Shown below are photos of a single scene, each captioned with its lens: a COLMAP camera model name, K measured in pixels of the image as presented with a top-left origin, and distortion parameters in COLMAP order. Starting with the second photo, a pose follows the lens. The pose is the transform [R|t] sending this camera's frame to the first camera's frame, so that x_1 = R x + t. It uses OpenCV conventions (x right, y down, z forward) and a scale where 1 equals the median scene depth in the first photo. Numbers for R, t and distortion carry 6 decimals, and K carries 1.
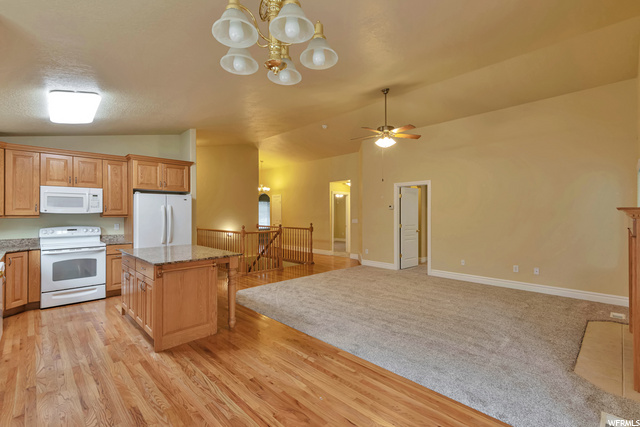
lens RADIAL K [[290.0, 0, 324.1], [0, 290.0, 213.3], [0, 0, 1]] dist [0.006836, 0.000135]
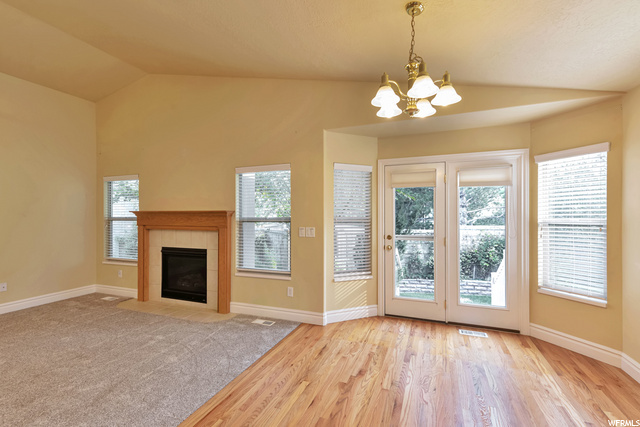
lens RADIAL K [[290.0, 0, 321.8], [0, 290.0, 214.4], [0, 0, 1]] dist [0.006836, 0.000135]
pose [[-0.399535, -0.000397, 0.916718, -0.378886], [0.001651, 0.999998, 0.001152, 0.002142], [-0.916717, 0.001974, -0.399533, 0.572630]]
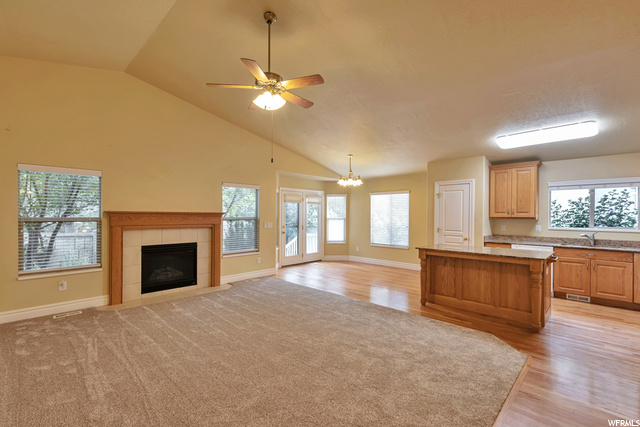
lens RADIAL K [[290.0, 0, 317.3], [0, 290.0, 215.3], [0, 0, 1]] dist [0.006836, 0.000135]
pose [[-0.999924, -0.005028, -0.011286, 0.123409], [-0.005043, 0.999986, 0.001299, -0.000458], [0.011279, 0.001356, -0.999935, 1.694897]]
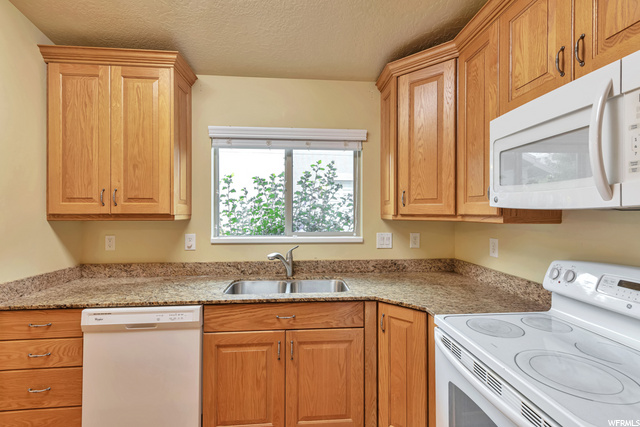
lens RADIAL K [[290.0, 0, 320.1], [0, 290.0, 212.0], [0, 0, 1]] dist [0.006836, 0.000135]
pose [[-0.647394, 0.001621, -0.762154, -0.565975], [-0.000115, 0.999998, 0.002225, 0.001692], [0.762156, 0.001528, -0.647392, 0.984322]]
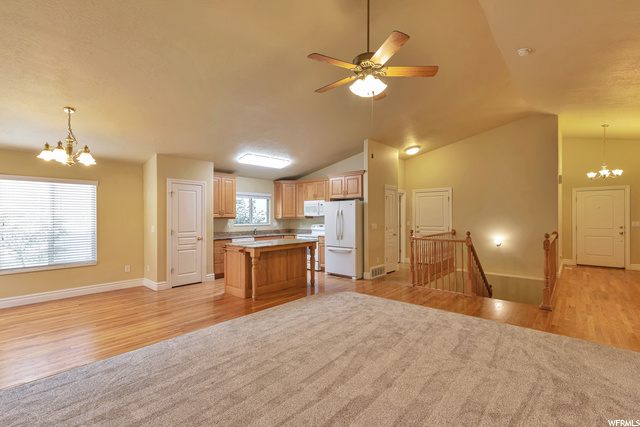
lens RADIAL K [[290.0, 0, 321.0], [0, 290.0, 216.2], [0, 0, 1]] dist [0.006836, 0.000135]
pose [[0.067711, 0.000646, -0.997705, 0.786773], [0.001331, 0.999999, 0.000738, -0.000550], [0.997704, -0.001378, 0.067710, 0.909831]]
